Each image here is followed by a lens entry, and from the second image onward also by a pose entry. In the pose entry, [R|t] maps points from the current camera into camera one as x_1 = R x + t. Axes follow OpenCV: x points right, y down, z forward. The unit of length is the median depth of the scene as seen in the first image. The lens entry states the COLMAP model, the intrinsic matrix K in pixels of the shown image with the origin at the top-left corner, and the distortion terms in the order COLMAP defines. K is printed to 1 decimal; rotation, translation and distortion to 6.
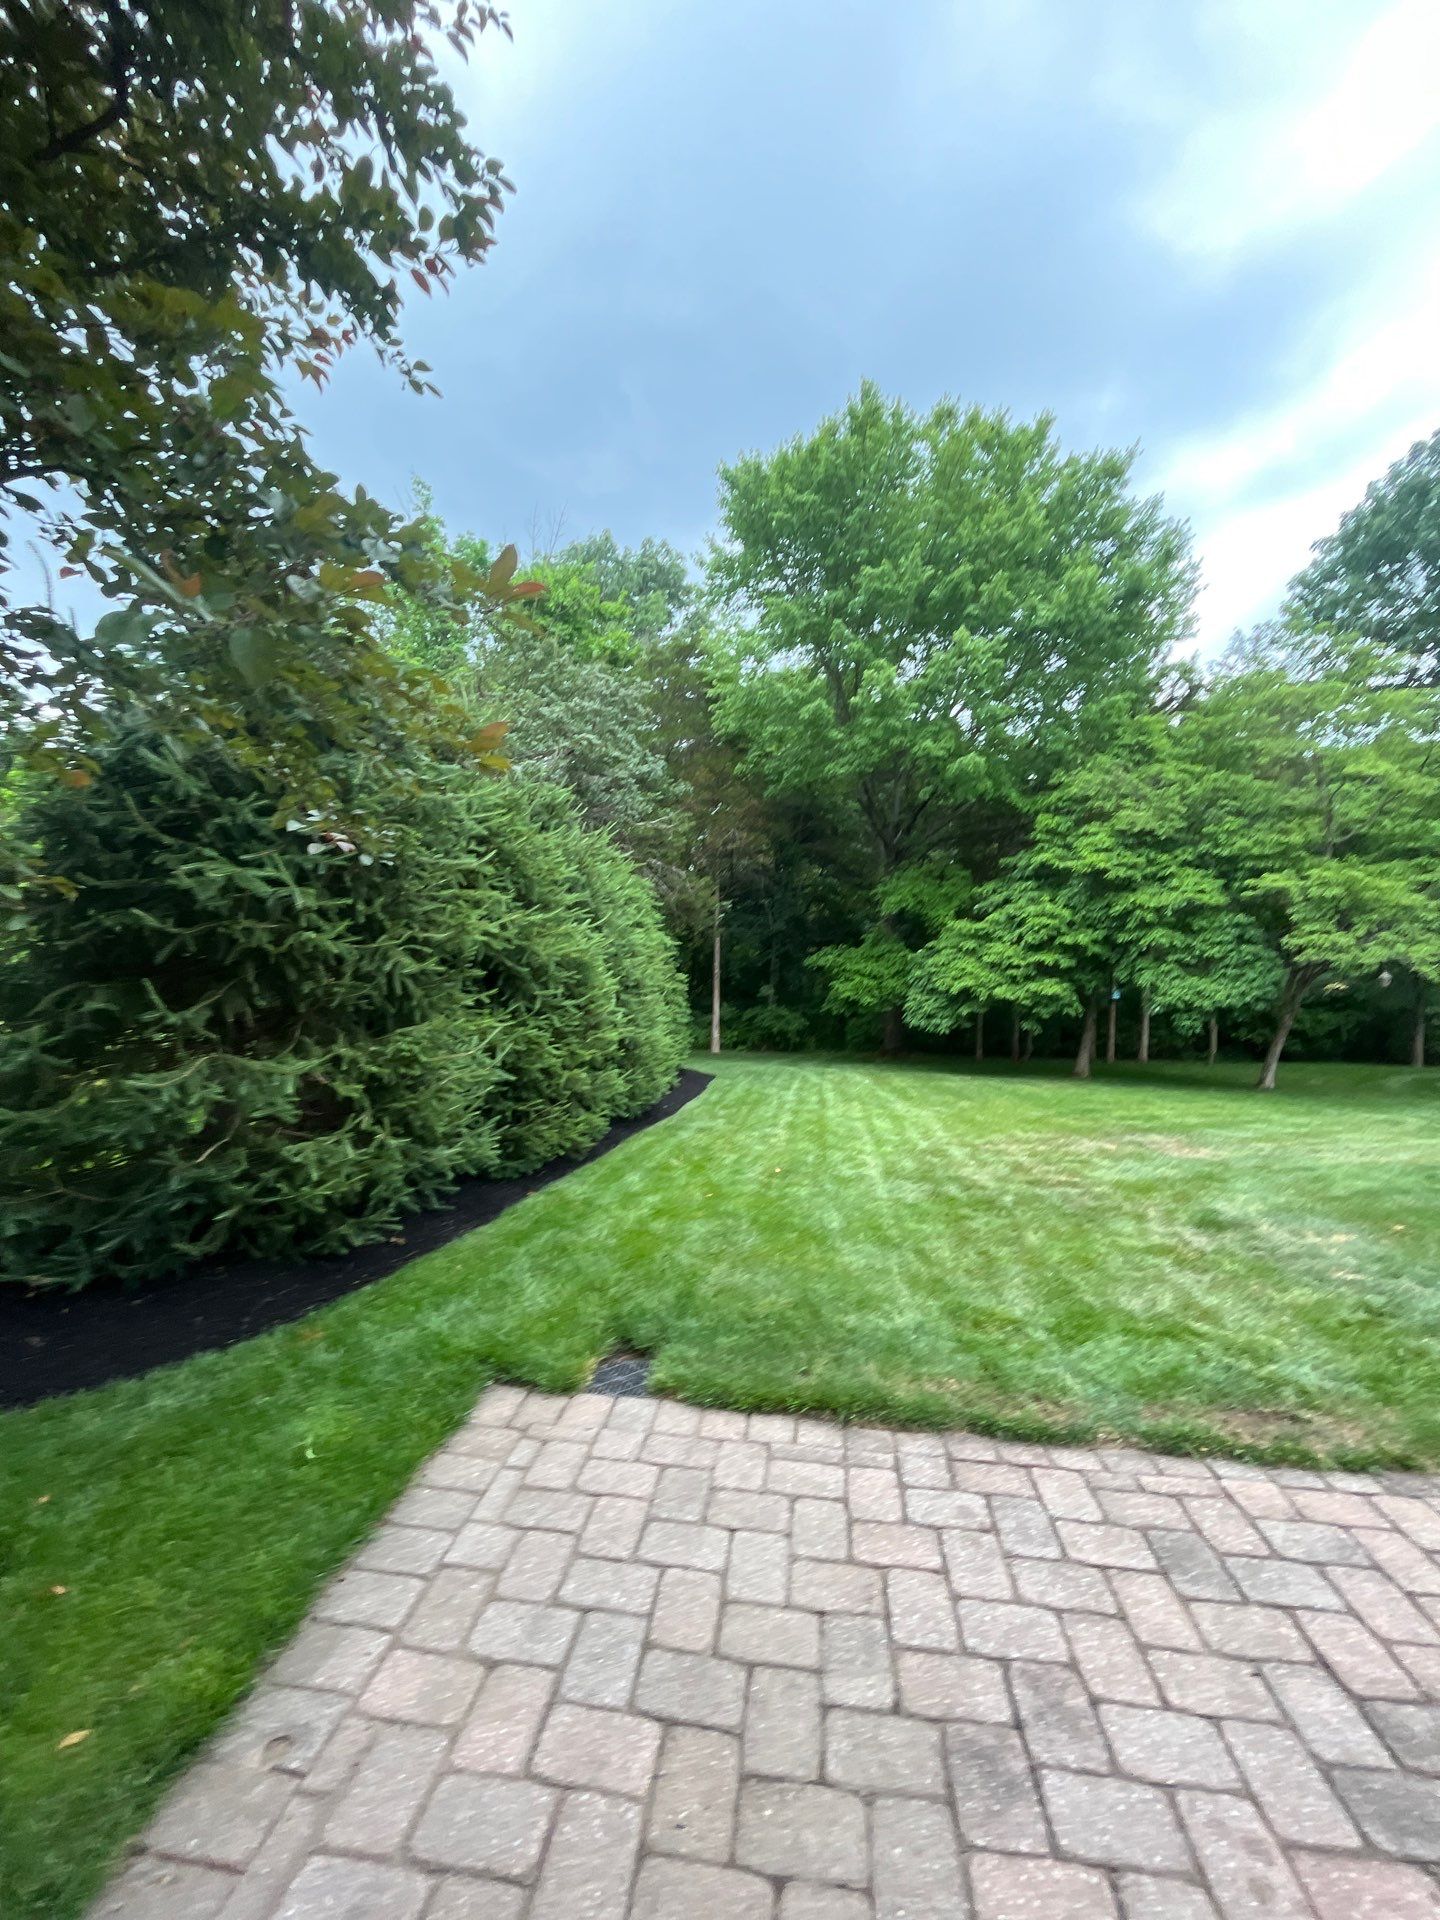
lens RADIAL K [[782.3, 0, 720.0], [0, 782.3, 960.0], [0, 0, 1]] dist [-0.003438, 0.000194]
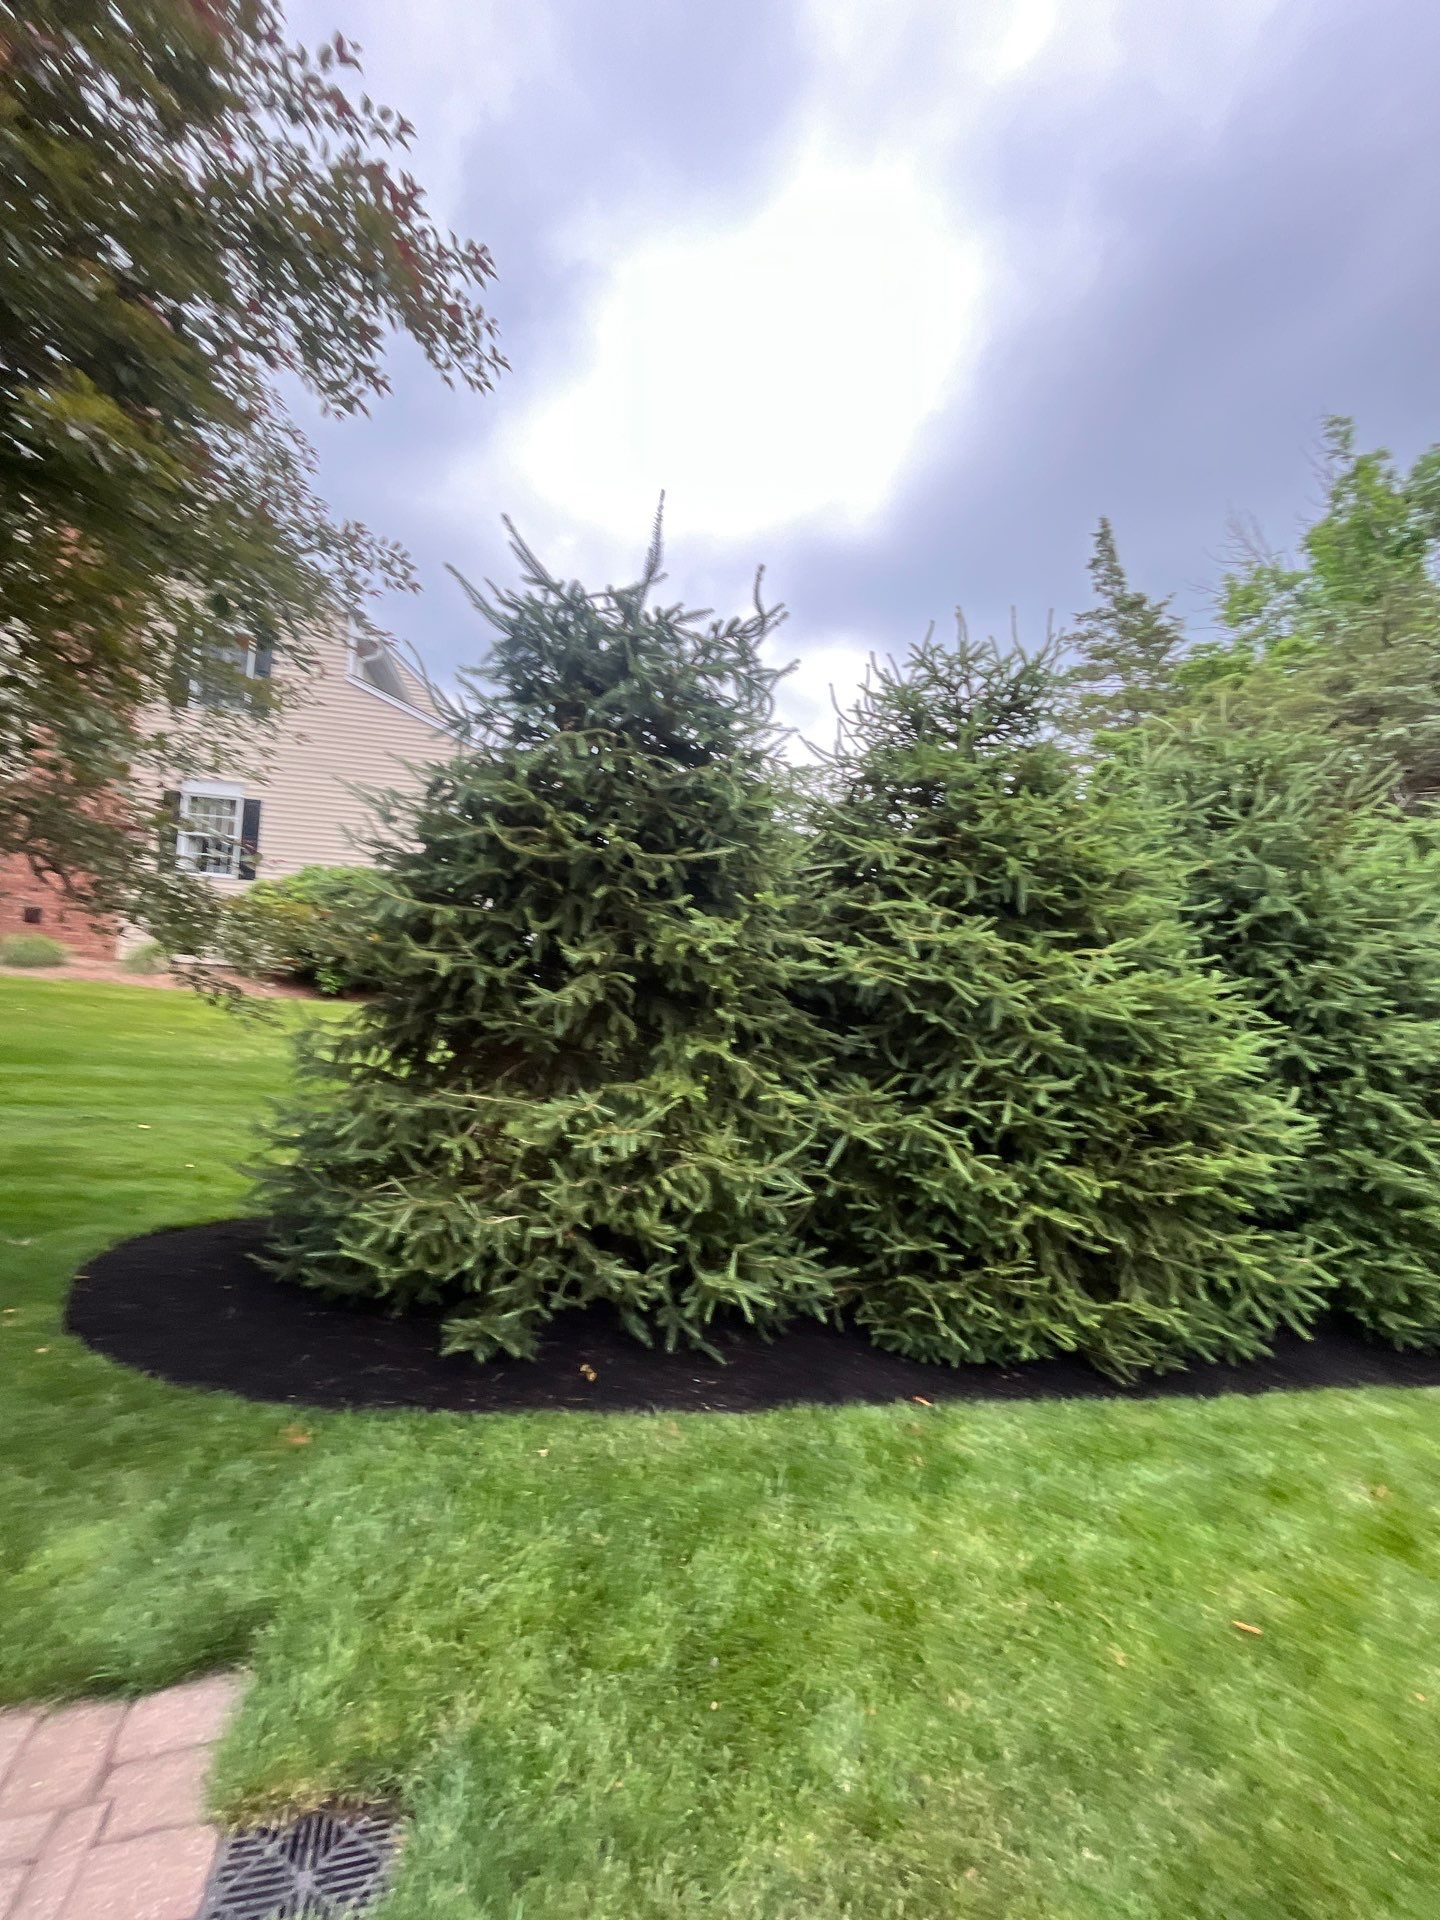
lens RADIAL K [[782.3, 0, 720.0], [0, 782.3, 960.0], [0, 0, 1]] dist [-0.003438, 0.000194]
pose [[0.441356, 0.003822, -0.897324, 0.300864], [-0.060542, 0.997839, -0.025528, -0.028038], [0.895288, 0.065592, 0.440634, 0.703105]]
